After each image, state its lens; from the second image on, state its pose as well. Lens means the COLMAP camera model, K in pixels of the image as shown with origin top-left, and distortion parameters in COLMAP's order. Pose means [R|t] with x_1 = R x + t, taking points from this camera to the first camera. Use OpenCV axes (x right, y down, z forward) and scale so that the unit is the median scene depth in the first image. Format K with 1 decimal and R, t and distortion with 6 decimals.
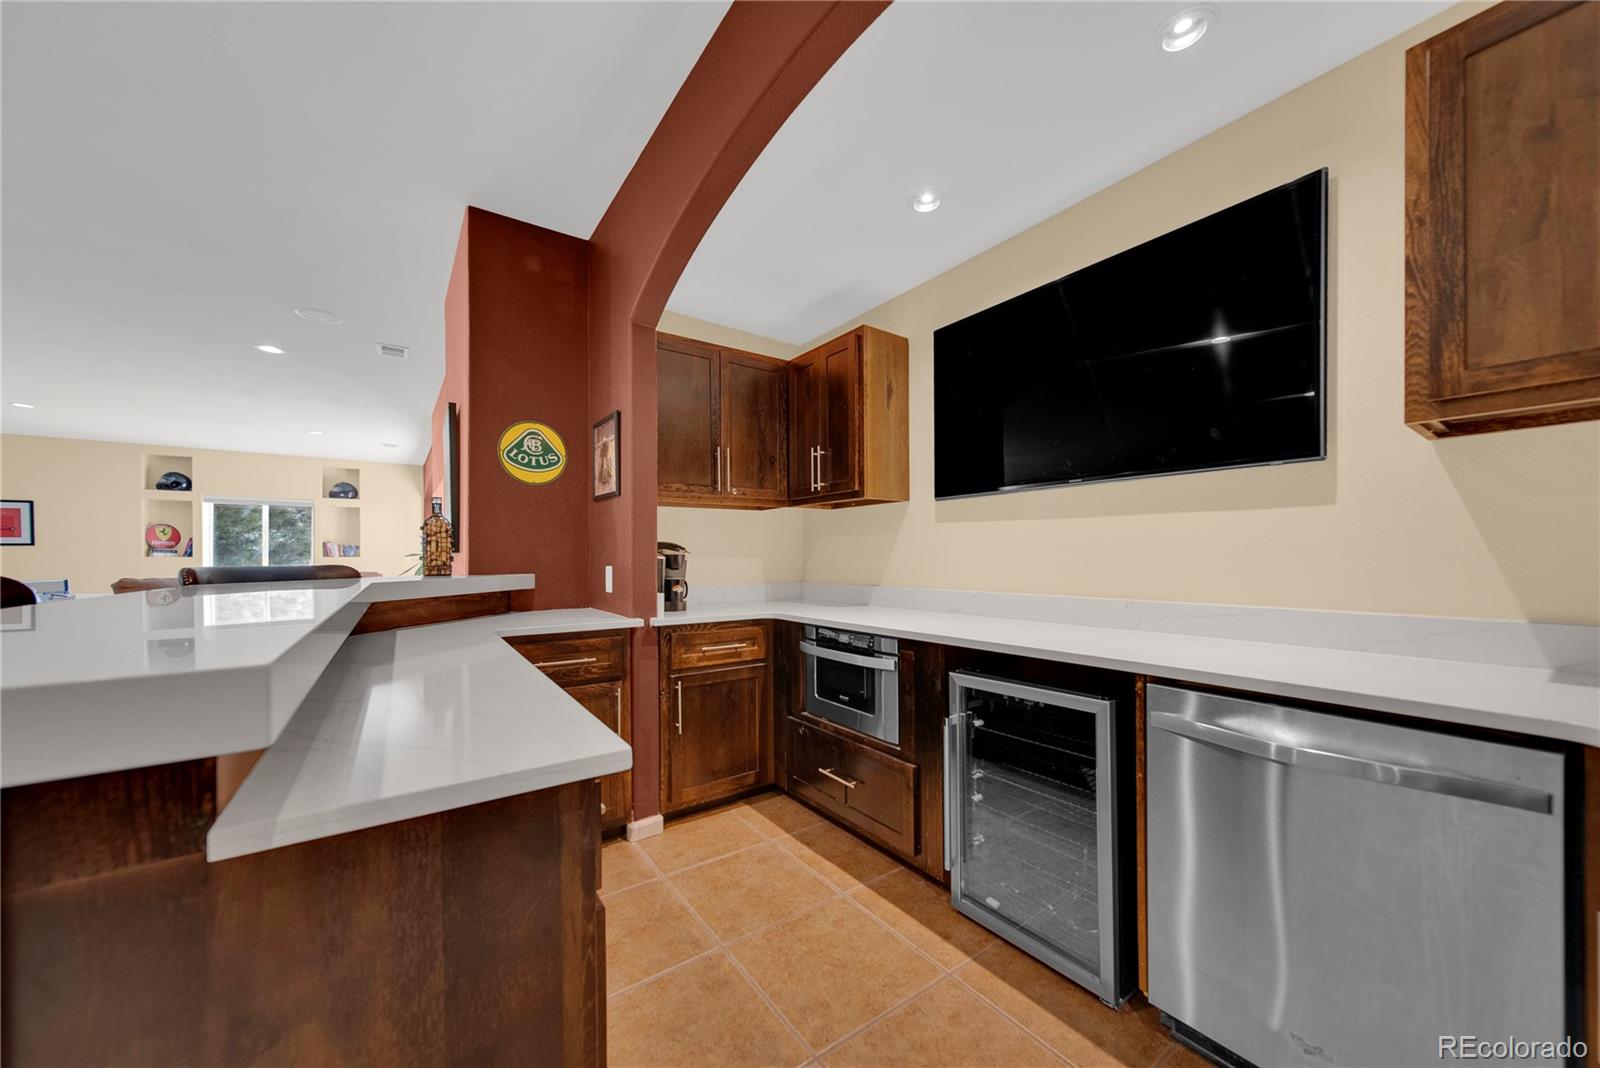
lens RADIAL K [[573.4, 0, 799.3], [0, 573.4, 560.2], [0, 0, 1]] dist [0.002150, 0.000316]
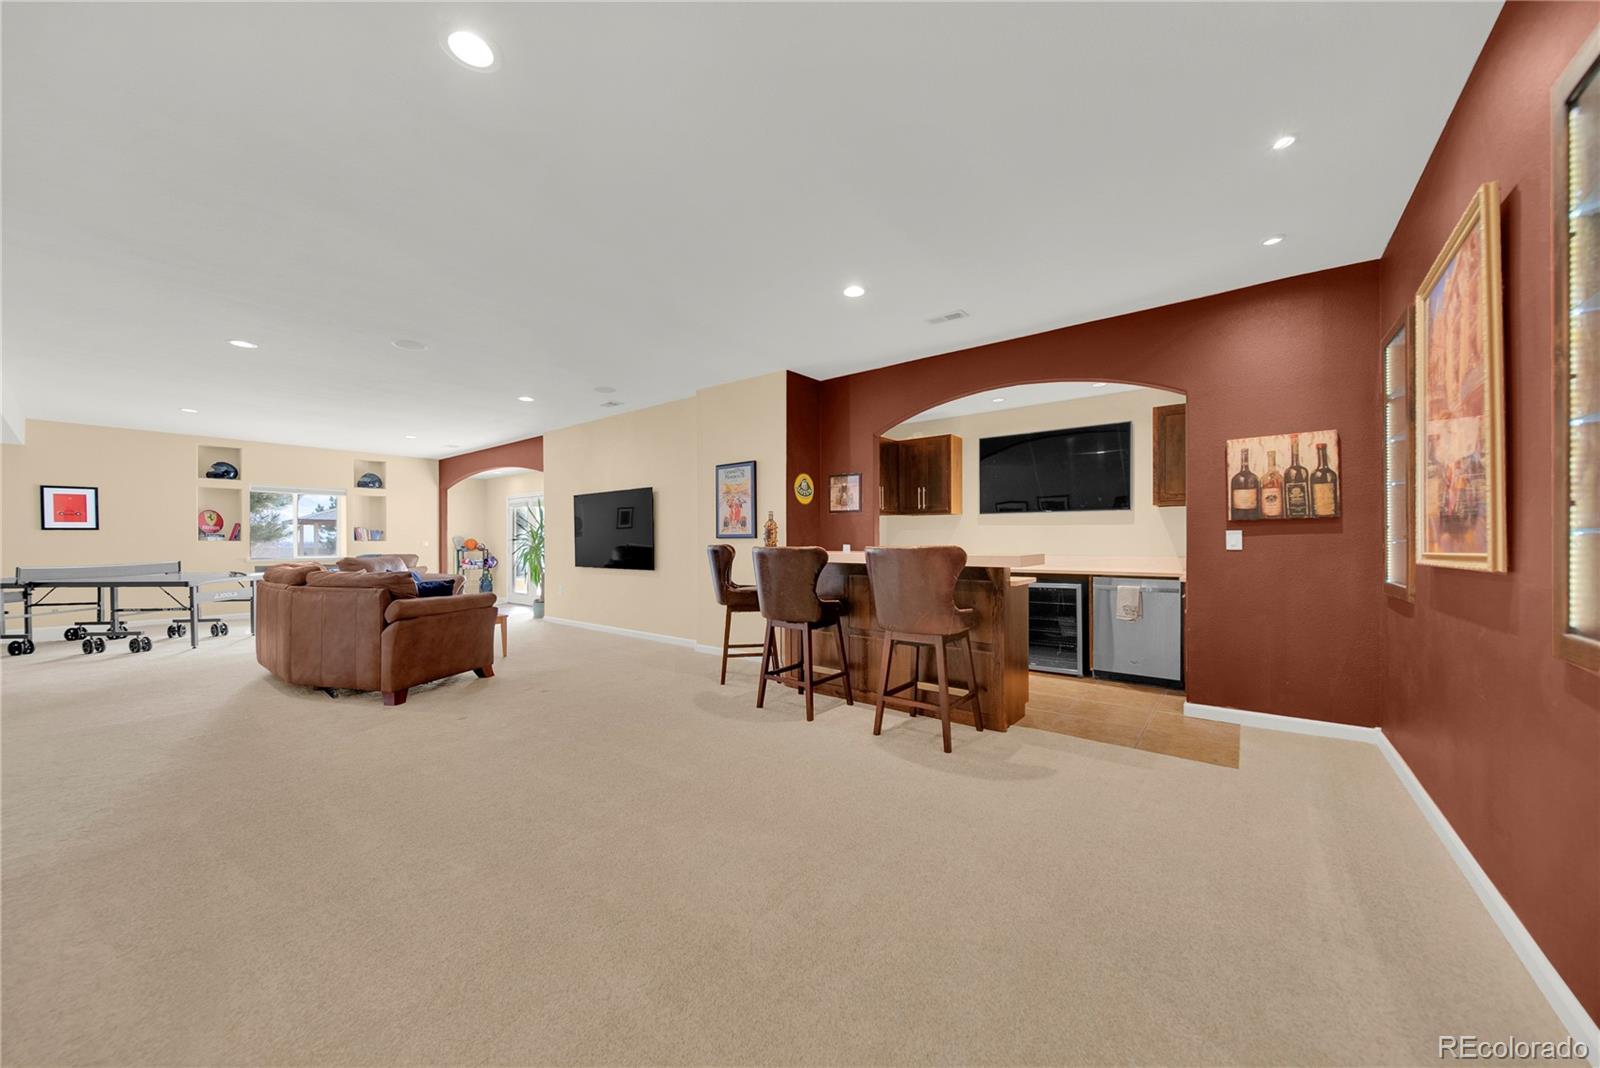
lens RADIAL K [[573.4, 0, 791.4], [0, 573.4, 542.7], [0, 0, 1]] dist [0.002150, 0.000316]
pose [[0.964763, -0.000146, 0.263120, -0.355598], [0.001328, 0.999990, -0.004316, 0.003613], [-0.263117, 0.004514, 0.964753, -0.320853]]
